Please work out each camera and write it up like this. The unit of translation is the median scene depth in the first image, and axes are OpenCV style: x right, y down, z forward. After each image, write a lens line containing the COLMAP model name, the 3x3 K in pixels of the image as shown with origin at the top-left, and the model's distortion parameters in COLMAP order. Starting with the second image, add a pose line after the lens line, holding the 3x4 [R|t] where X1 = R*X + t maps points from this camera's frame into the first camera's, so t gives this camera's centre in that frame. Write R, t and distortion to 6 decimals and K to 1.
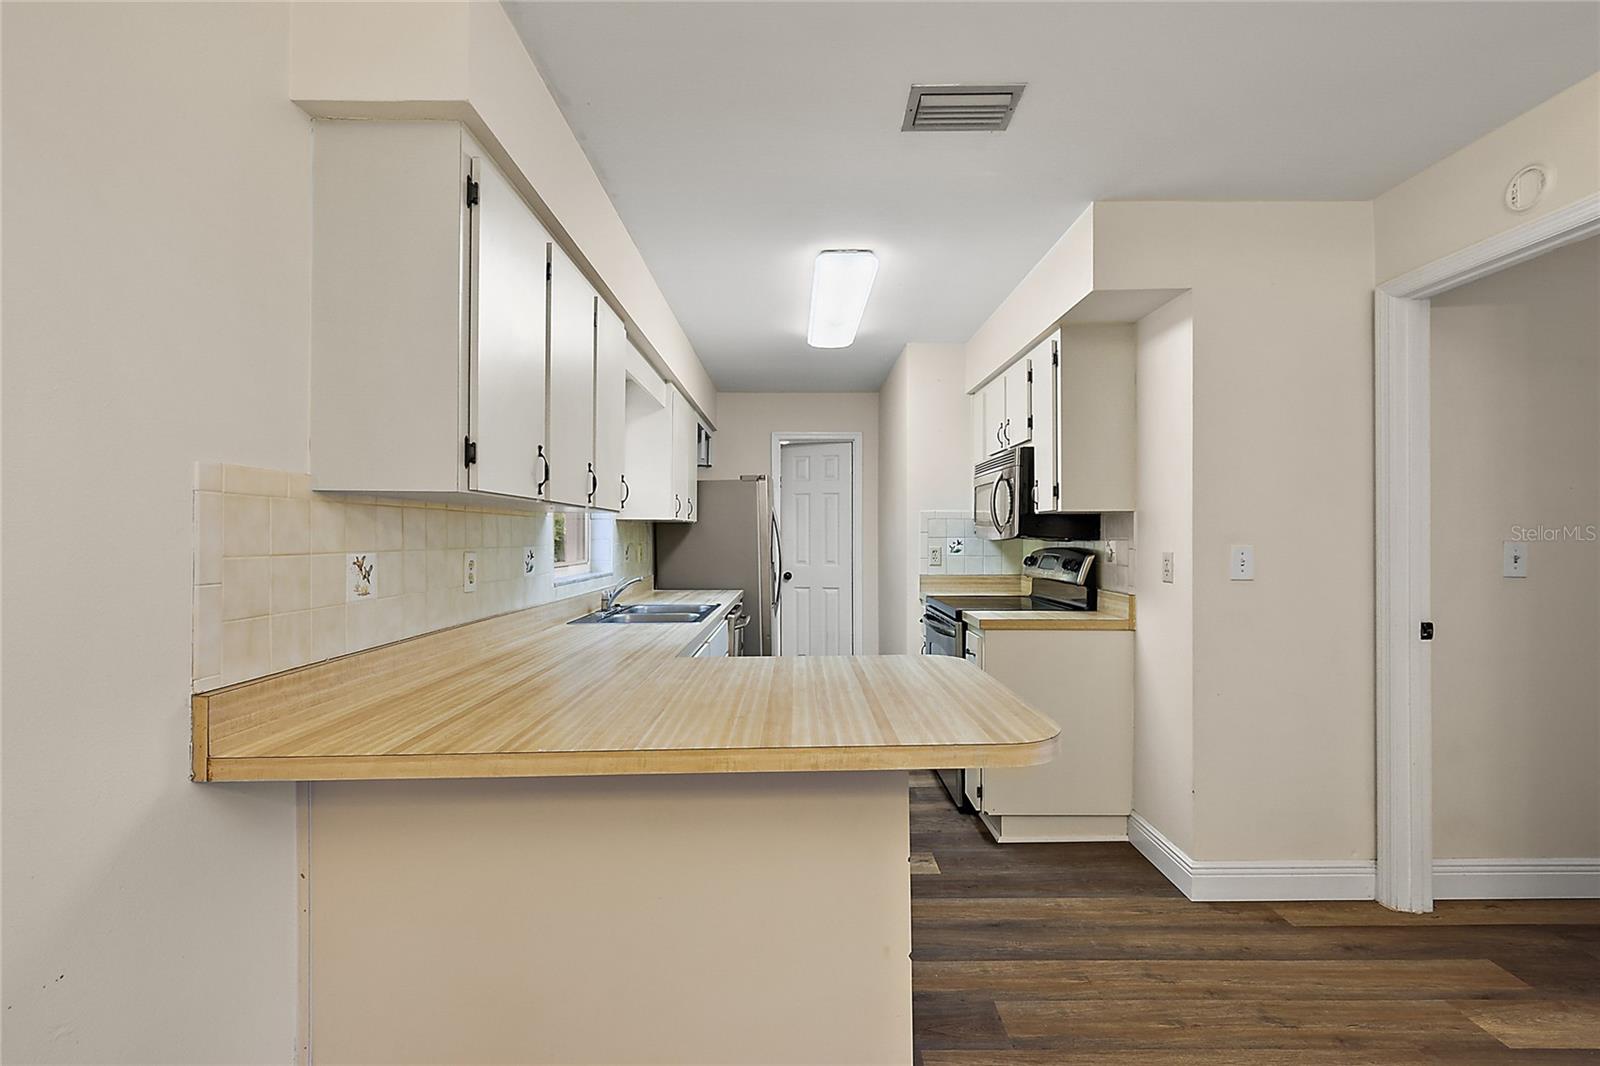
lens RADIAL K [[707.1, 0, 802.1], [0, 707.1, 528.1], [0, 0, 1]] dist [0.002035, -0.000087]
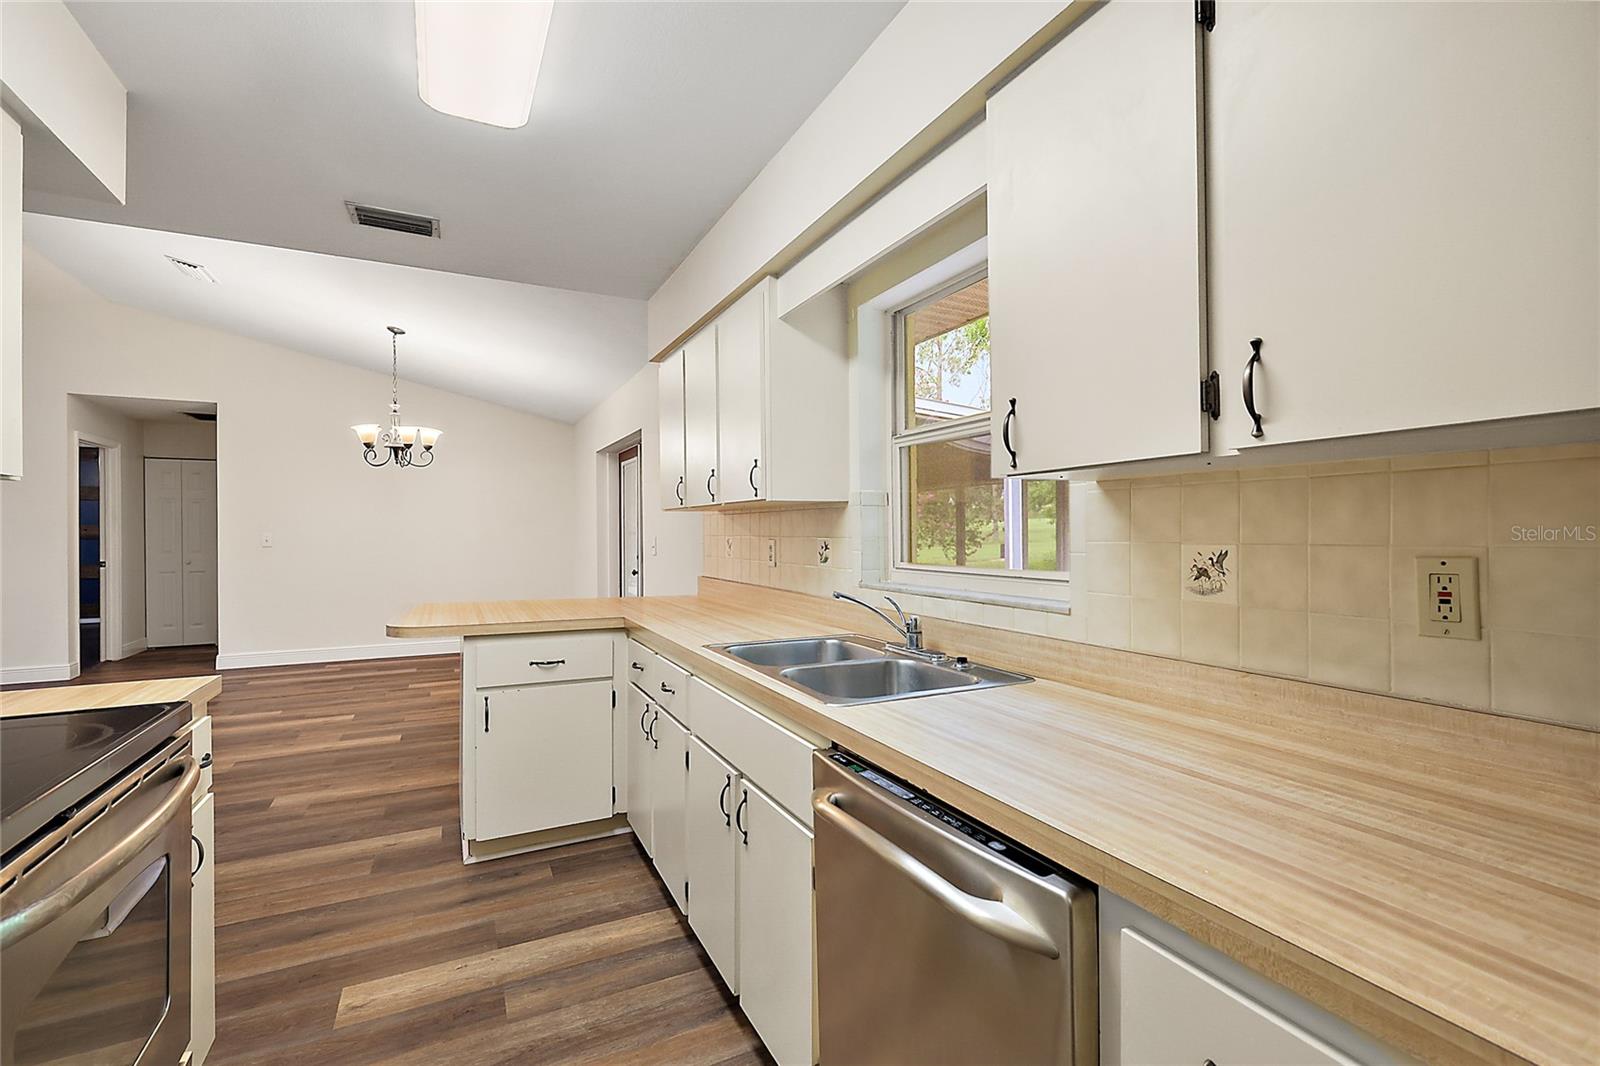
lens RADIAL K [[707.1, 0, 802.1], [0, 707.1, 528.1], [0, 0, 1]] dist [0.002035, -0.000087]
pose [[-0.898305, 0.002527, -0.439365, 0.073212], [0.008708, 0.999889, -0.012053, 0.019583], [0.439286, -0.014654, -0.898228, 1.539197]]
